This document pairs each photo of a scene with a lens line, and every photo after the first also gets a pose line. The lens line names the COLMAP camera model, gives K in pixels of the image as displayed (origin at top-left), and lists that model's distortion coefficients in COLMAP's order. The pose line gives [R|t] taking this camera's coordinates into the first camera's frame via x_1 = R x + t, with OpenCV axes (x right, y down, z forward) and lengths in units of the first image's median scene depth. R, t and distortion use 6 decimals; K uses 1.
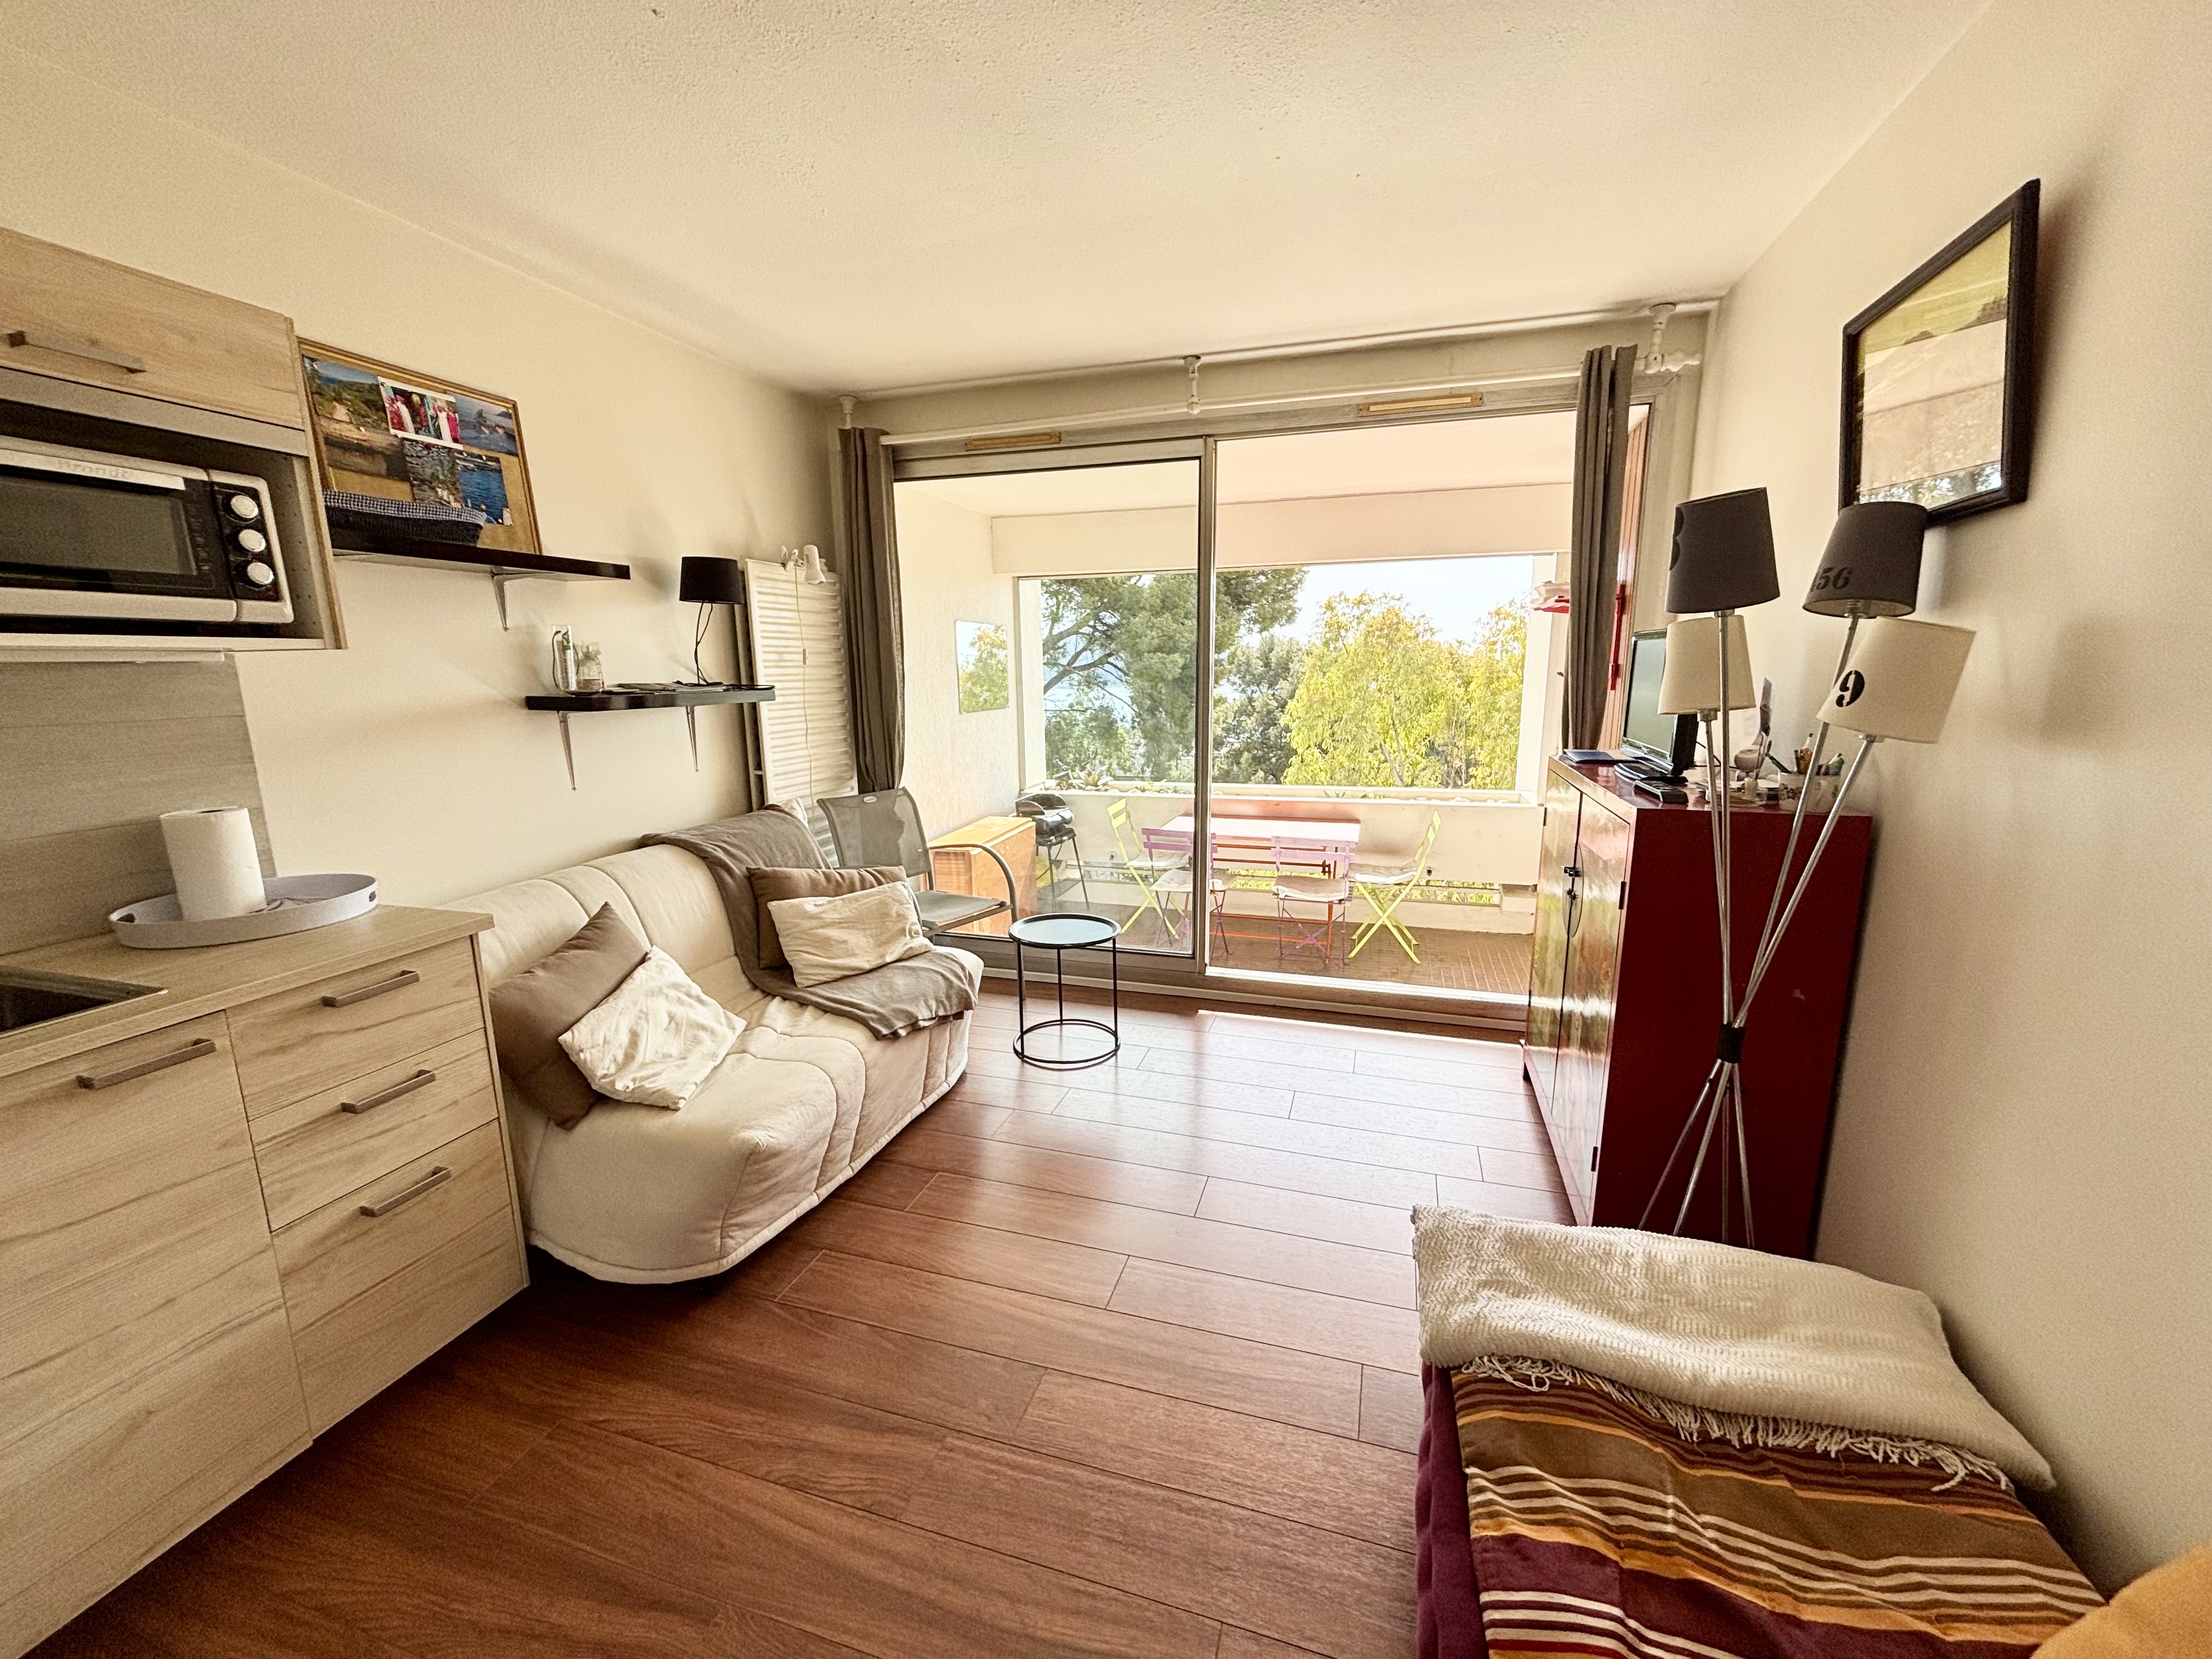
lens RADIAL K [[886.2, 0, 1117.8], [0, 886.2, 822.1], [0, 0, 1]] dist [0.006467, -0.002205]
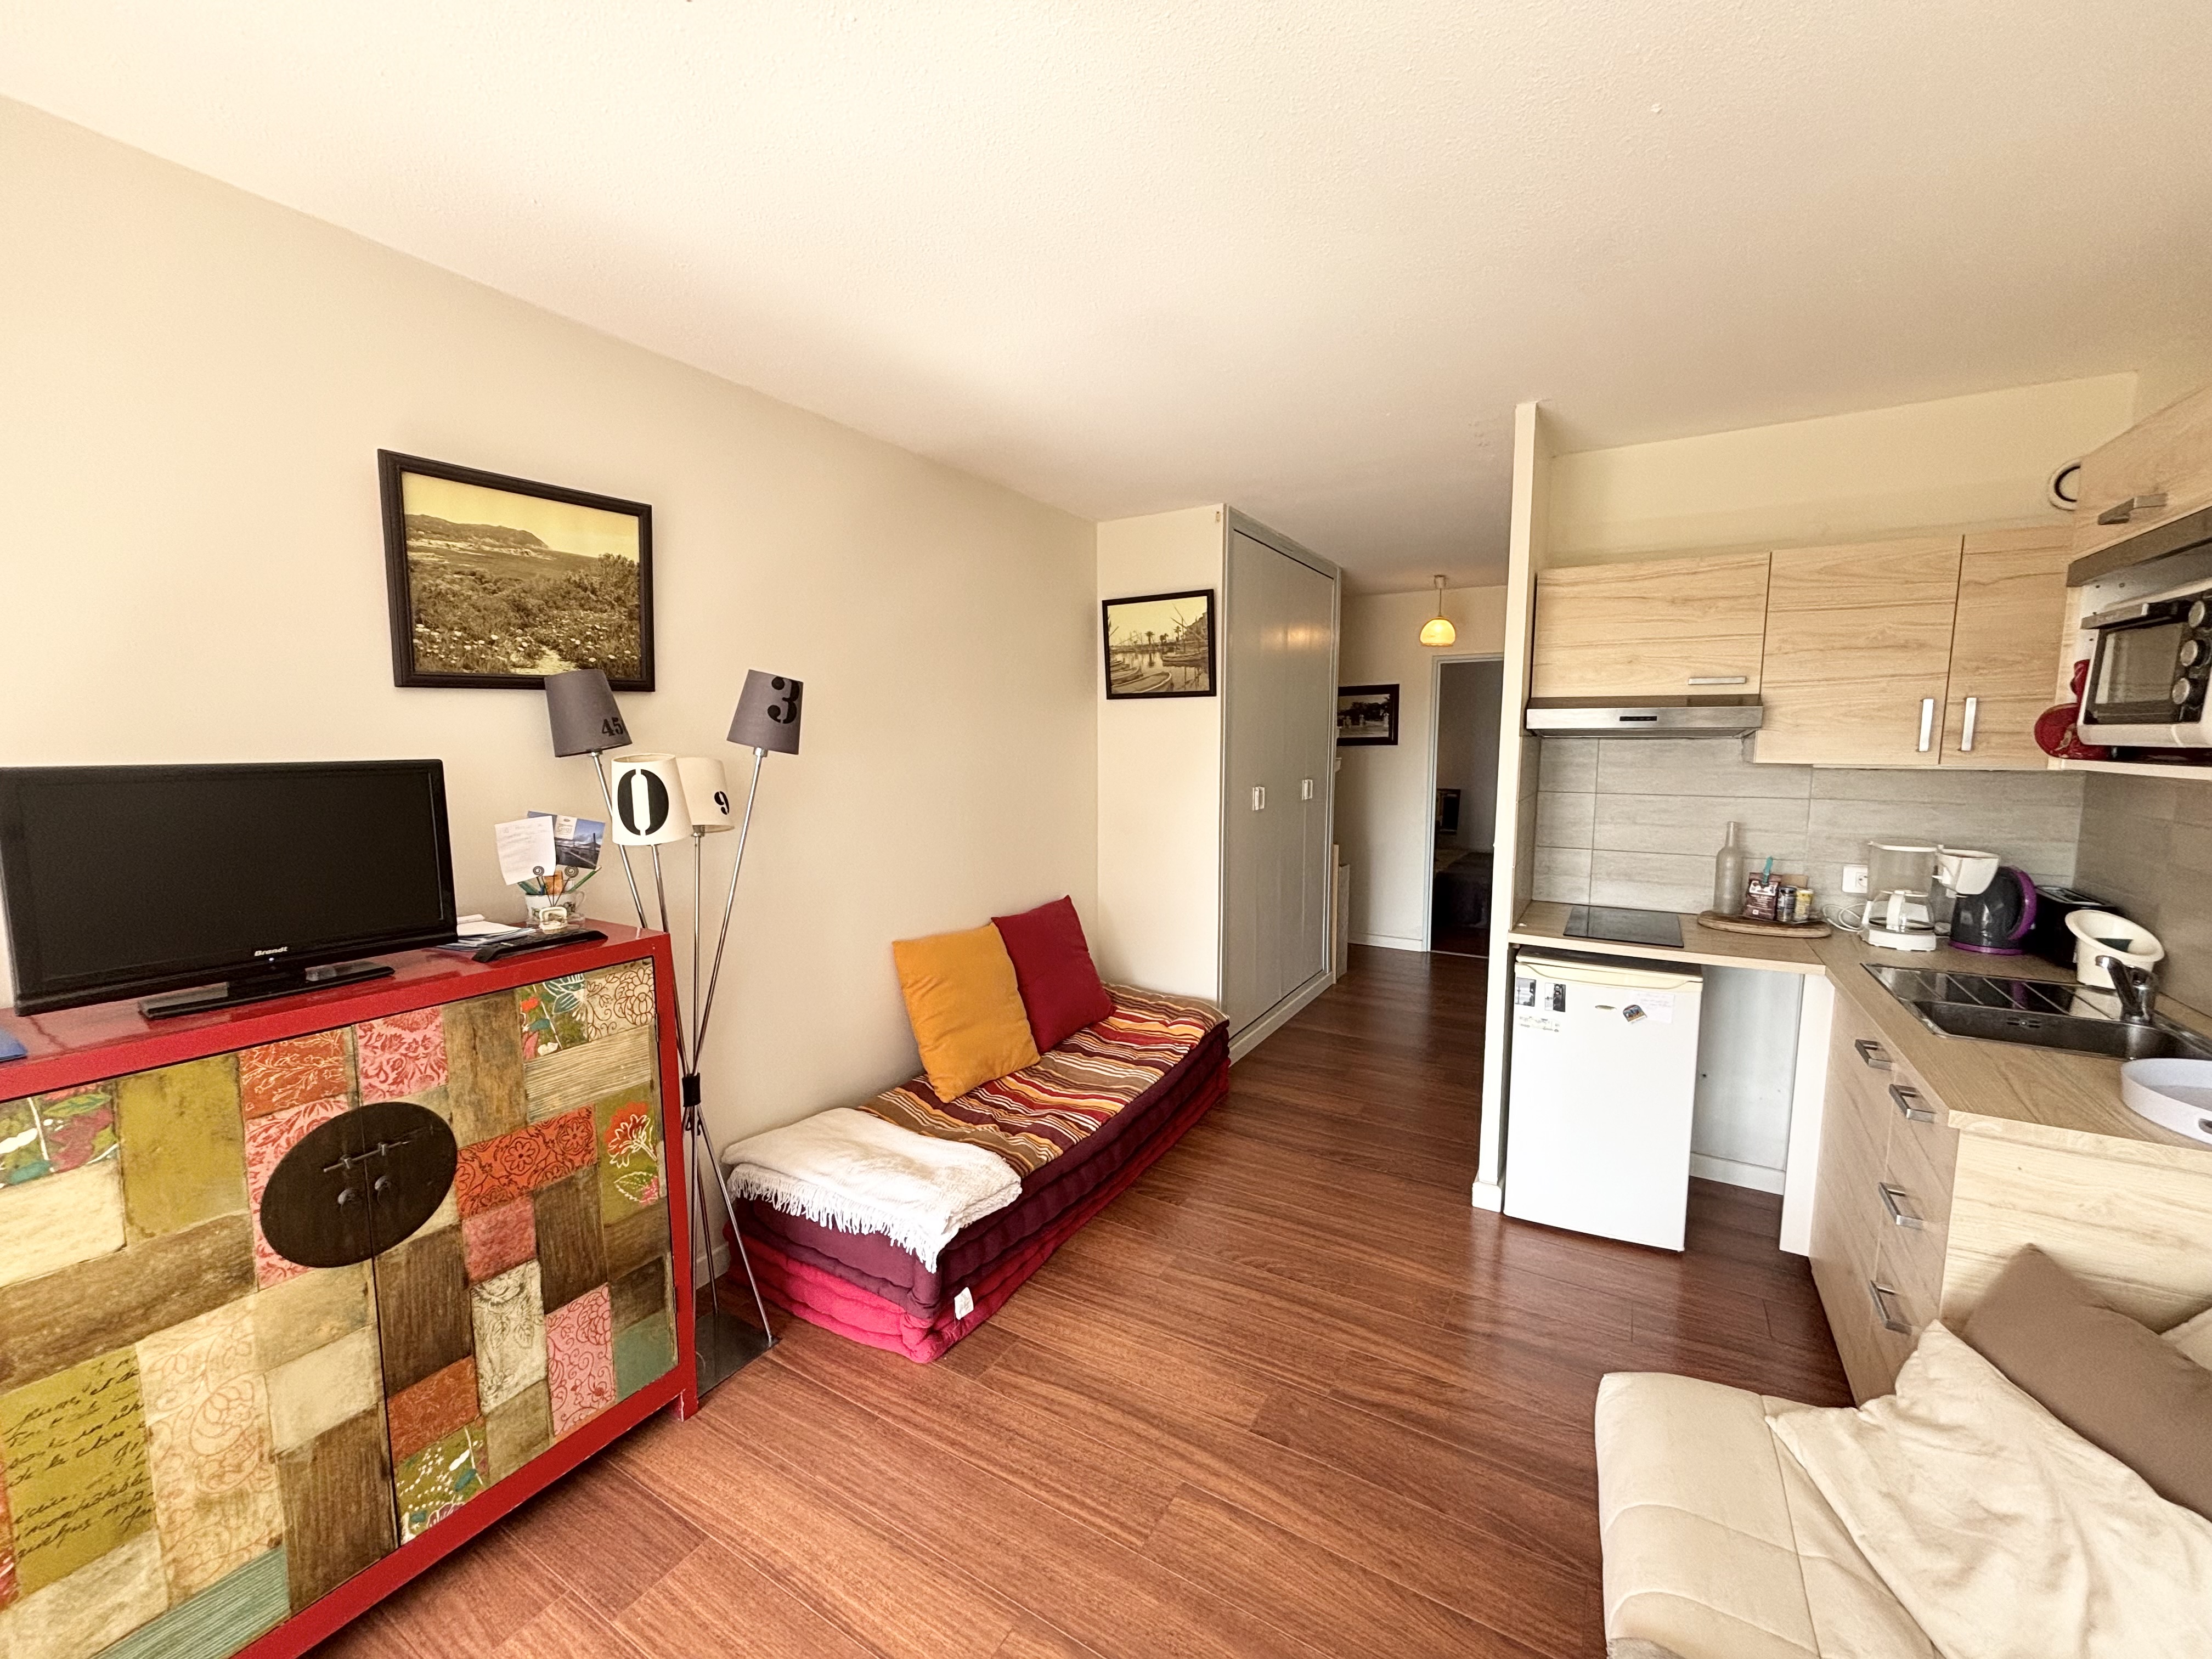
lens RADIAL K [[886.2, 0, 1112.7], [0, 886.2, 833.9], [0, 0, 1]] dist [0.006467, -0.002205]
pose [[-0.973722, -0.013048, 0.227365, -0.129637], [0.050975, 0.960540, 0.273429, -0.319939], [-0.221961, 0.277834, -0.934634, 1.514098]]
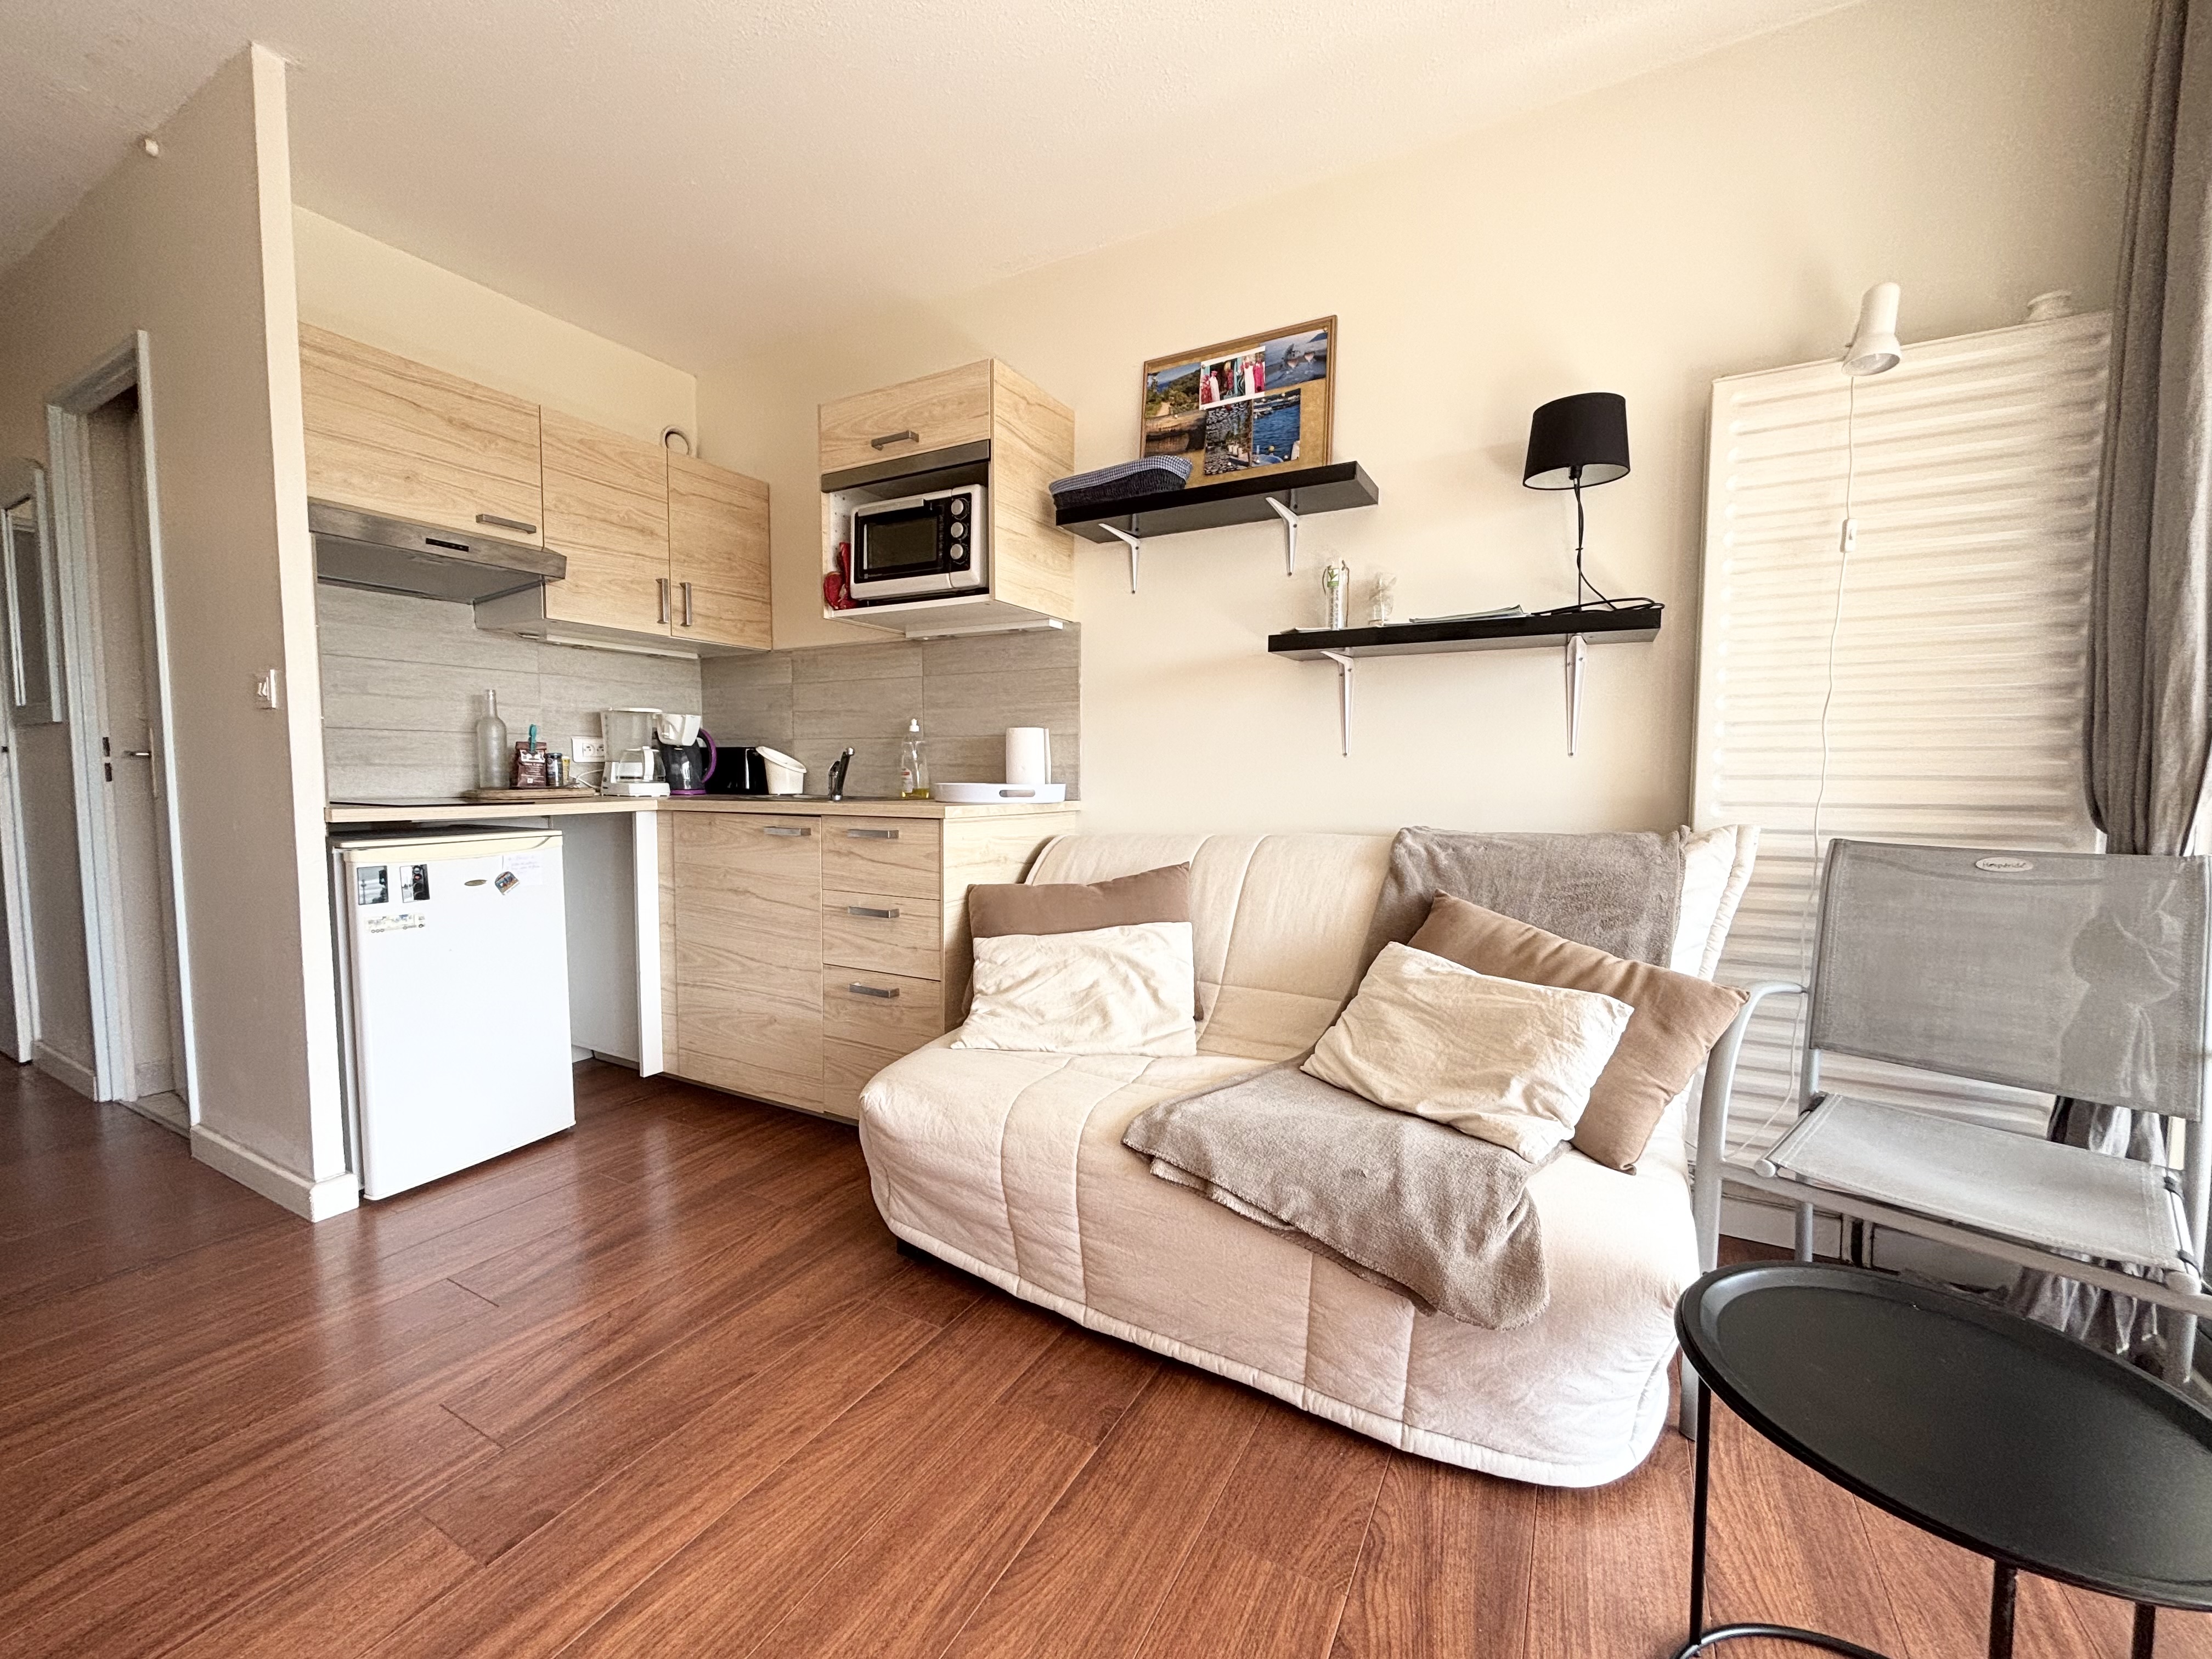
lens RADIAL K [[886.2, 0, 1097.5], [0, 886.2, 829.0], [0, 0, 1]] dist [0.006467, -0.002205]
pose [[-0.208962, 0.078137, -0.974797, 0.326876], [-0.171289, 0.978468, 0.115149, -0.029989], [0.962806, 0.191034, -0.191078, 1.173406]]
